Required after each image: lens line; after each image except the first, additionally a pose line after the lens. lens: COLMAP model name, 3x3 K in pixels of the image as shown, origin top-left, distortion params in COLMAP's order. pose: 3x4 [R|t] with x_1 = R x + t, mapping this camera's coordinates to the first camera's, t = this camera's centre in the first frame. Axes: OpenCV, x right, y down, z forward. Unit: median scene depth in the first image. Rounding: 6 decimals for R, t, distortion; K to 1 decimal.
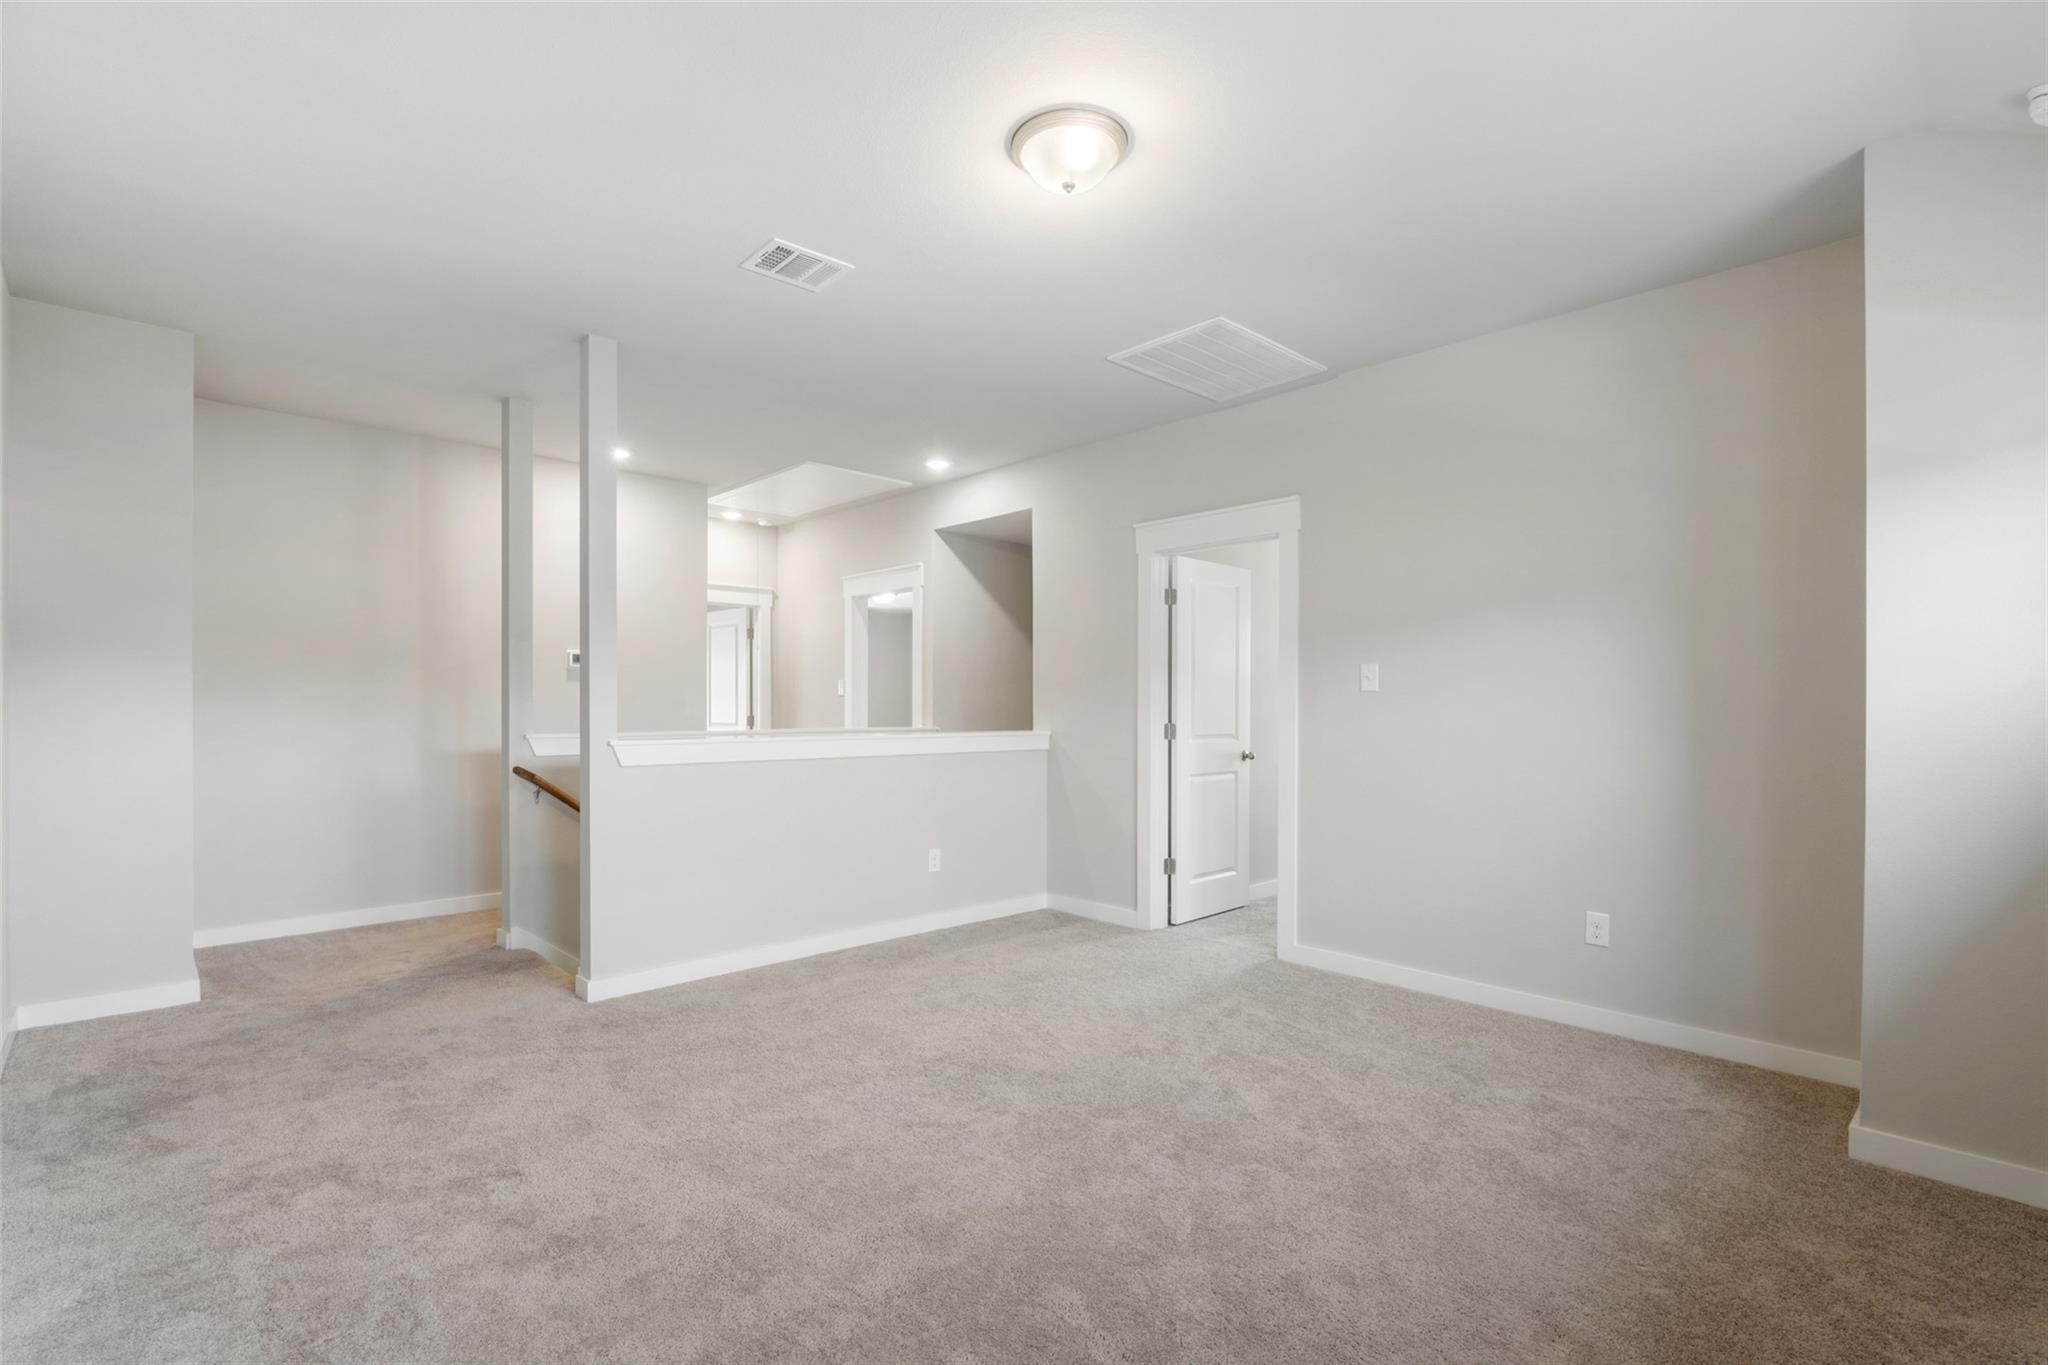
lens RADIAL K [[944.4, 0, 1026.2], [0, 944.4, 701.0], [0, 0, 1]] dist [0.000309, -0.003574]
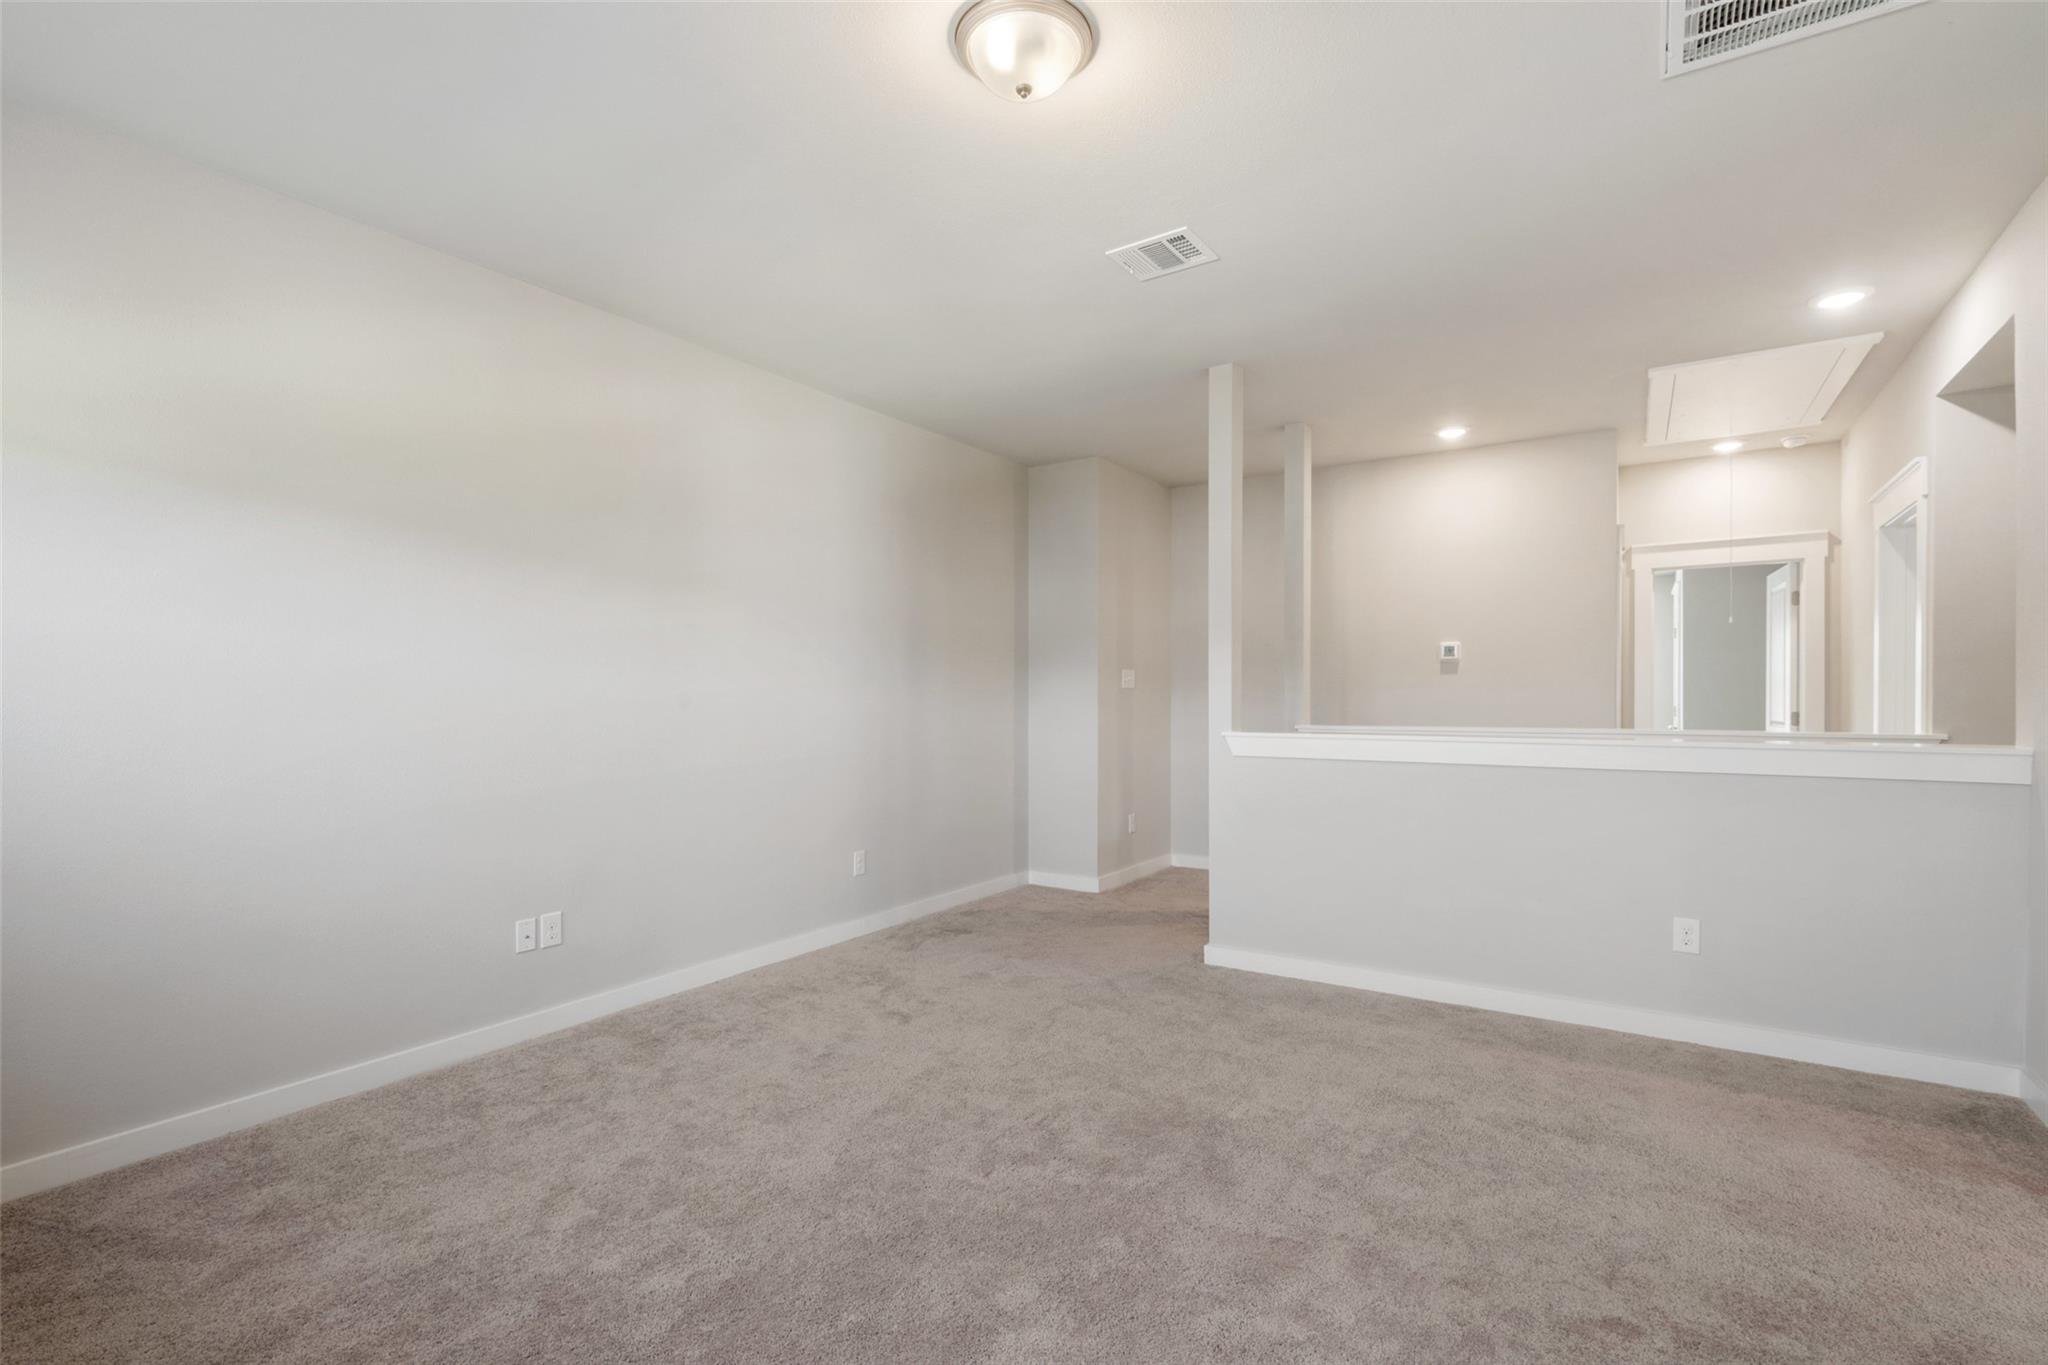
lens RADIAL K [[944.4, 0, 1024.9], [0, 944.4, 688.2], [0, 0, 1]] dist [0.000309, -0.003574]
pose [[0.215871, -0.013318, -0.976331, 0.522666], [0.006487, 0.999904, -0.012205, 0.004560], [0.976400, -0.003698, 0.215937, 0.491582]]
